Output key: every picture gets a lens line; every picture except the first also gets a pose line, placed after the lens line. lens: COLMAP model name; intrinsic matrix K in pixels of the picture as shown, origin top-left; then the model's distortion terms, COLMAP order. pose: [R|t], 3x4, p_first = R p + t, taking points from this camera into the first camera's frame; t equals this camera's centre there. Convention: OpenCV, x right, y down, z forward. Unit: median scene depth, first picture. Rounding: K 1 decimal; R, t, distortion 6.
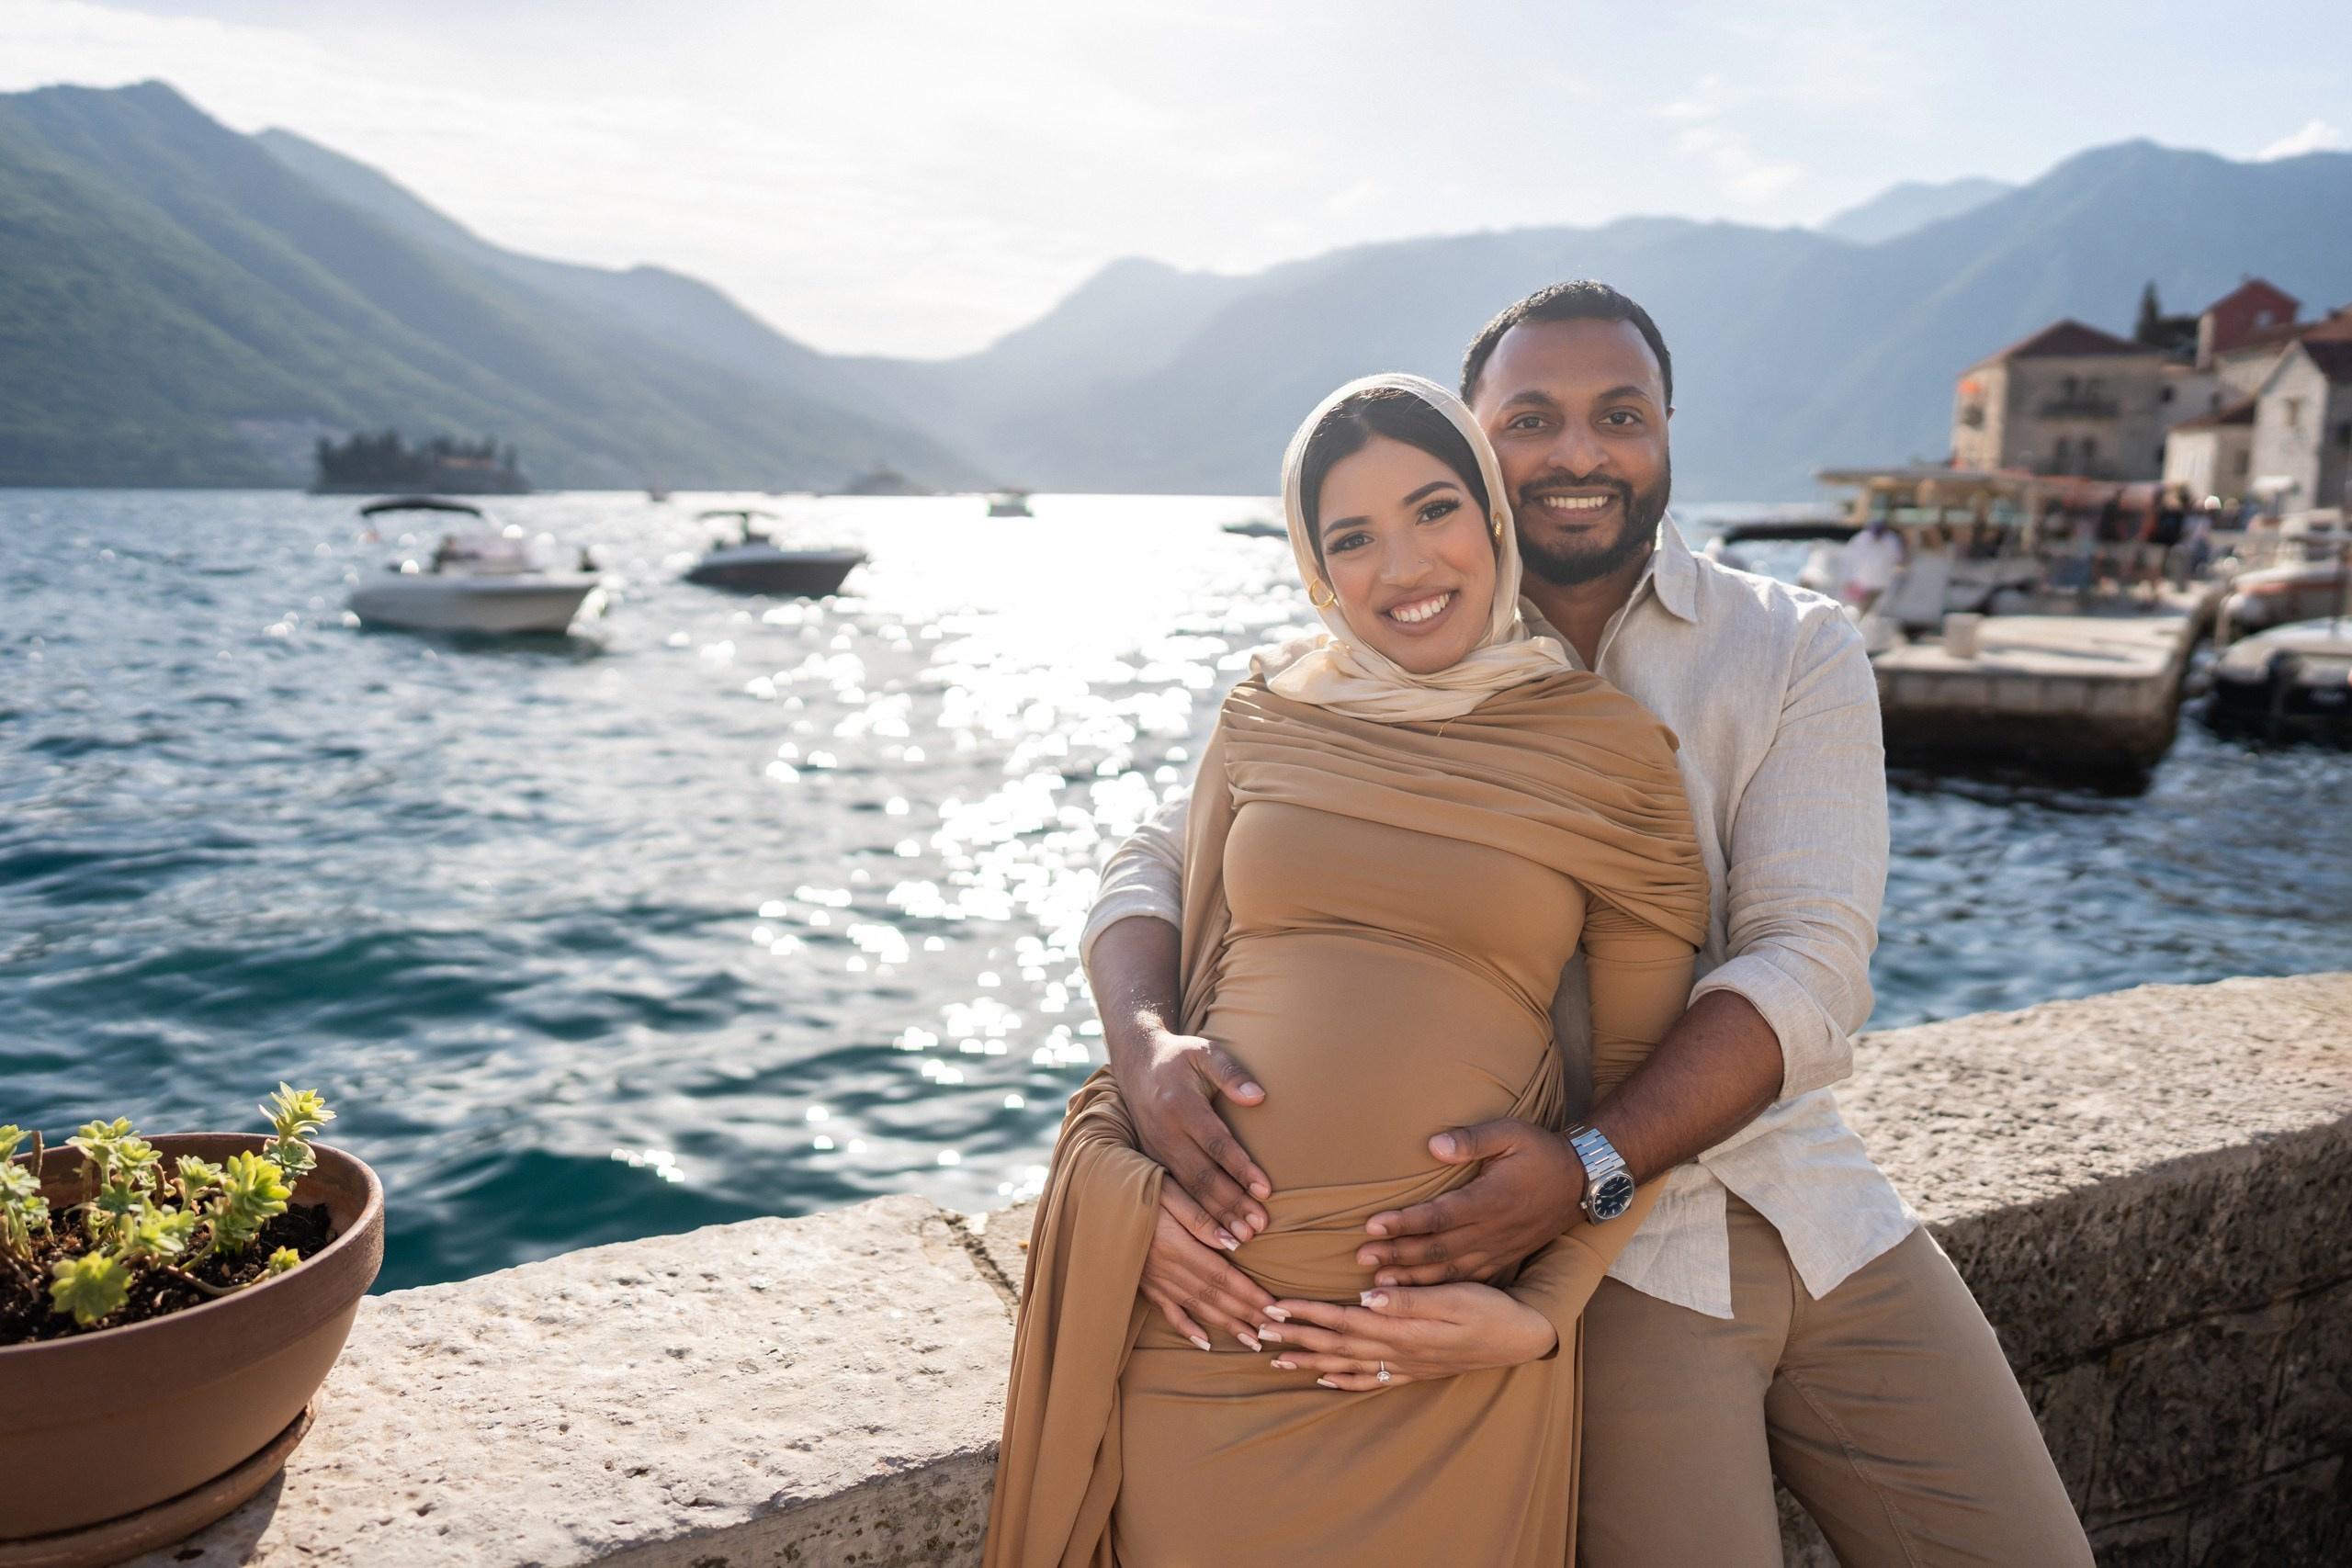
lens RADIAL K [[1724.2, 0, 1177.2], [0, 1724.2, 794.4], [0, 0, 1]] dist [-0.004223, 0.000318]
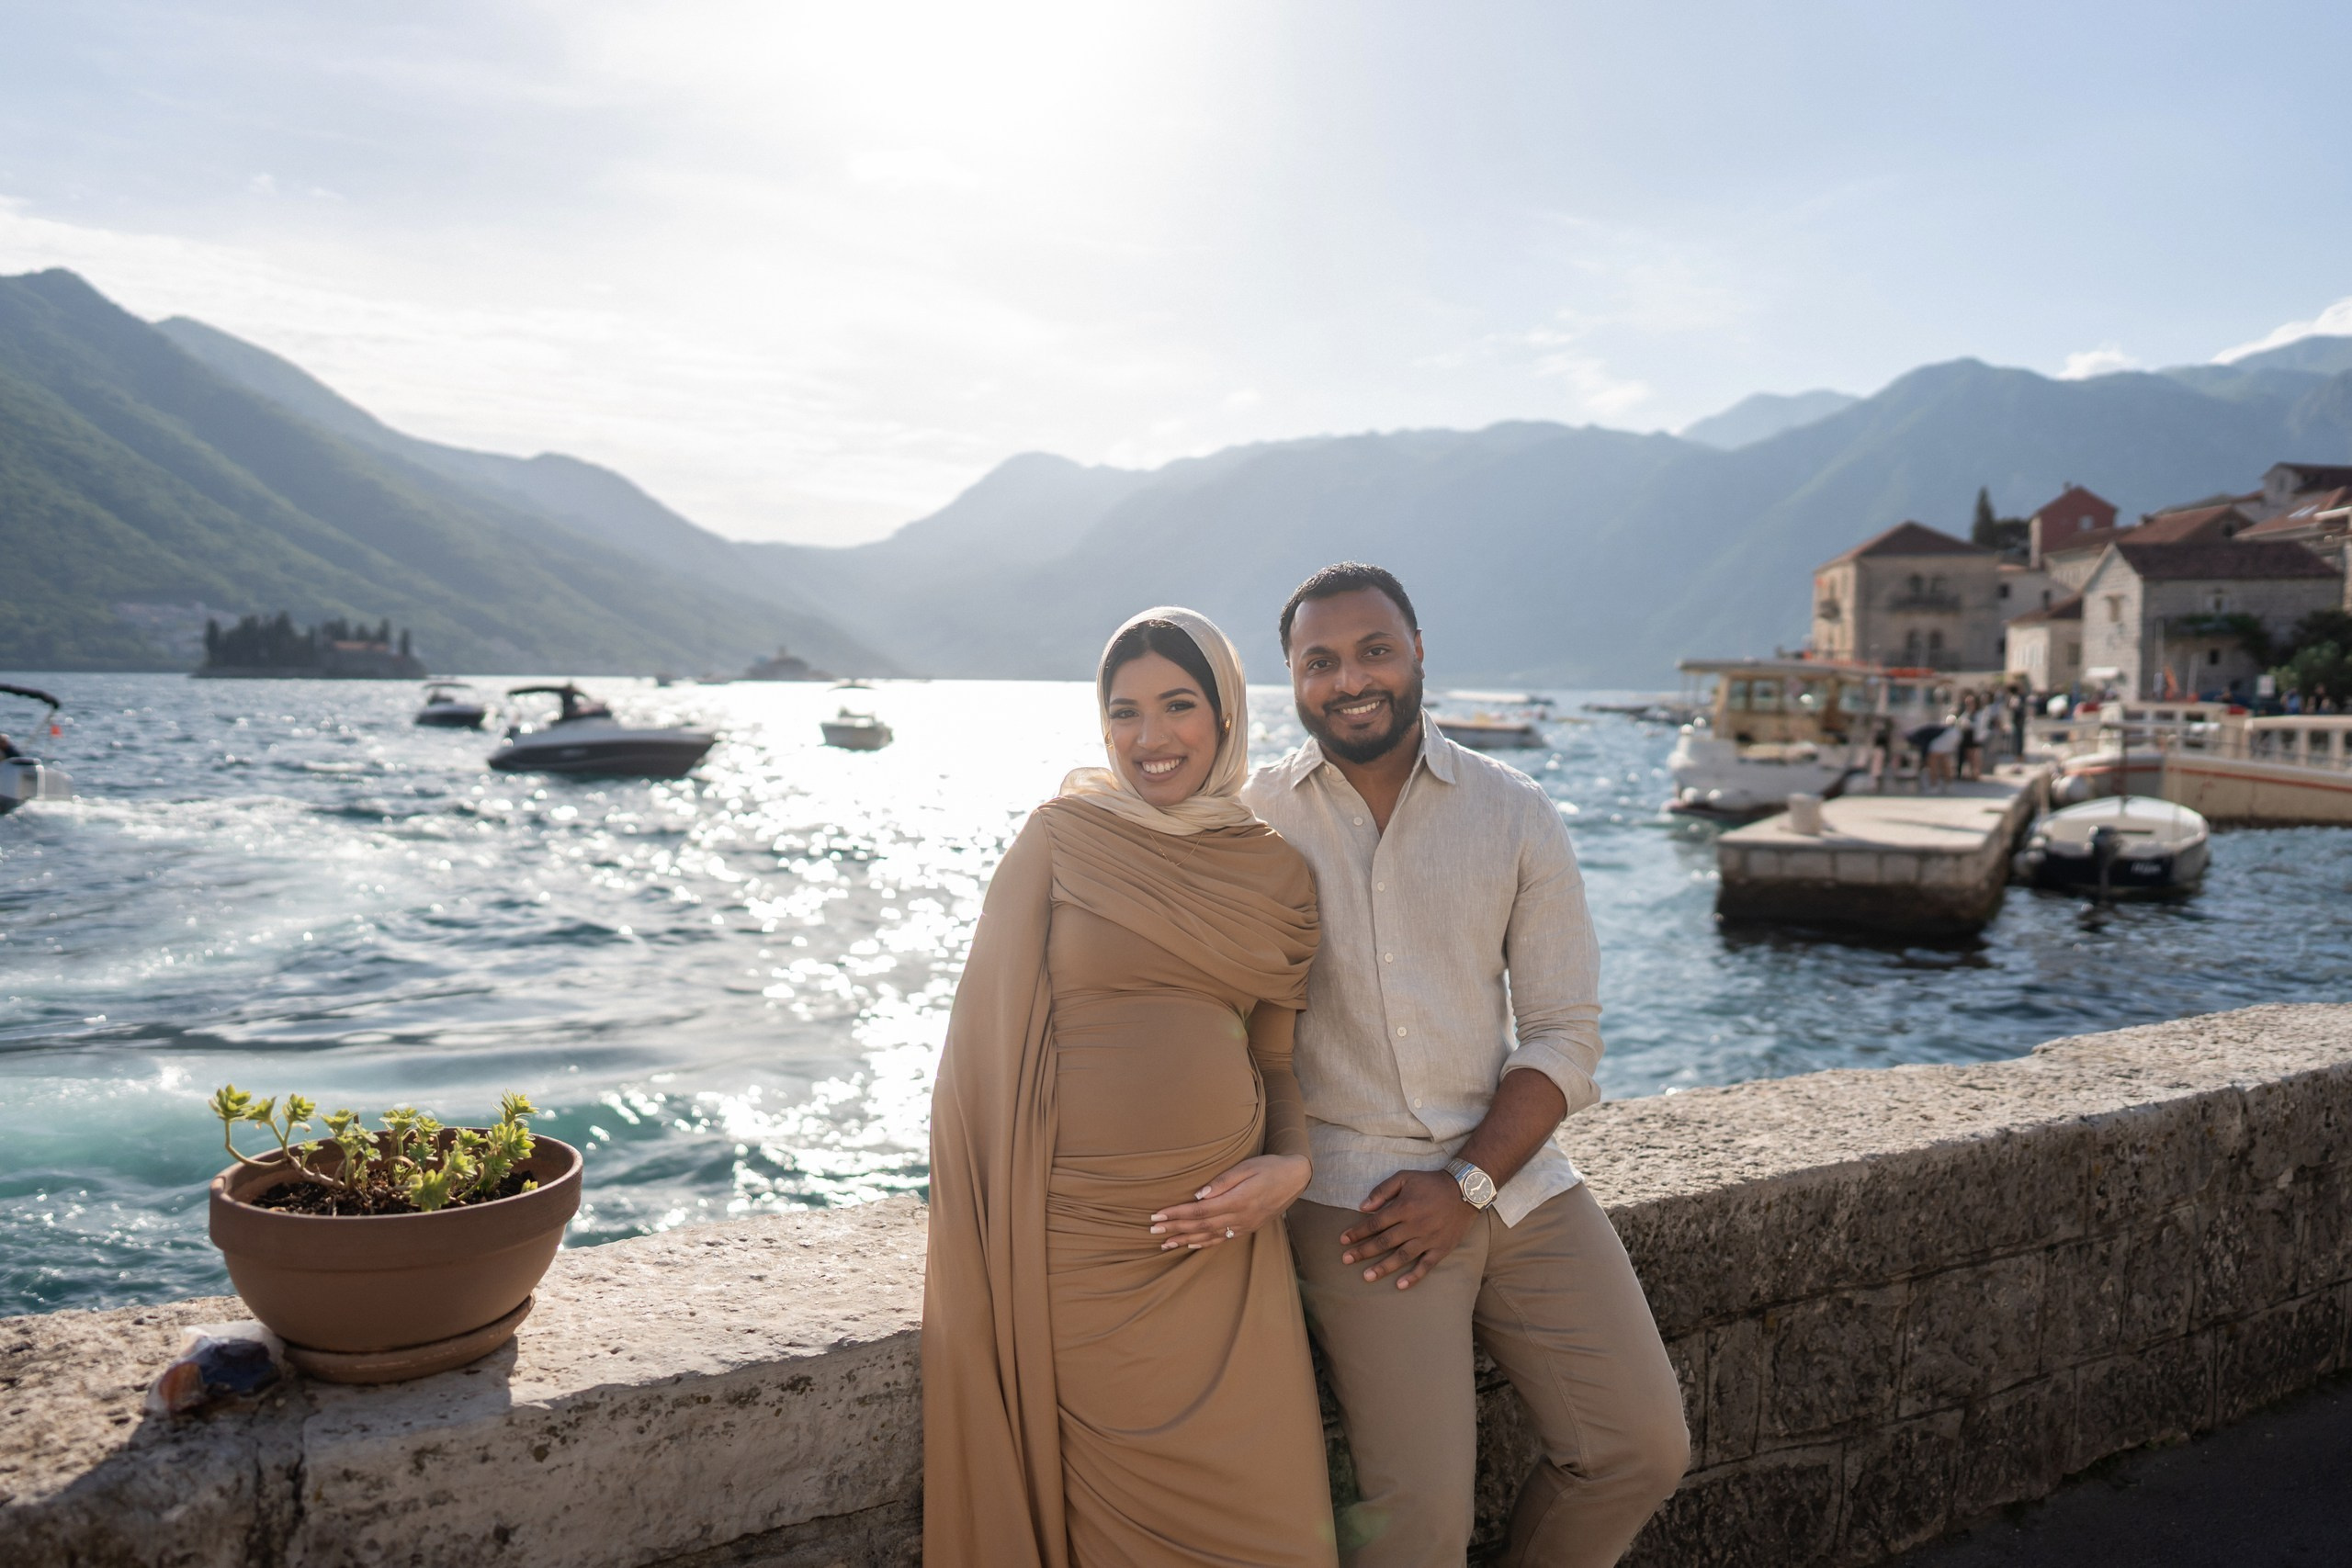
lens RADIAL K [[1724.2, 0, 1186.7], [0, 1724.2, 772.8], [0, 0, 1]] dist [-0.004223, 0.000318]
pose [[0.997997, -0.000605, 0.063252, -0.010826], [0.008062, 0.993015, -0.117710, 0.048500], [-0.062739, 0.117985, 0.991031, -0.375172]]
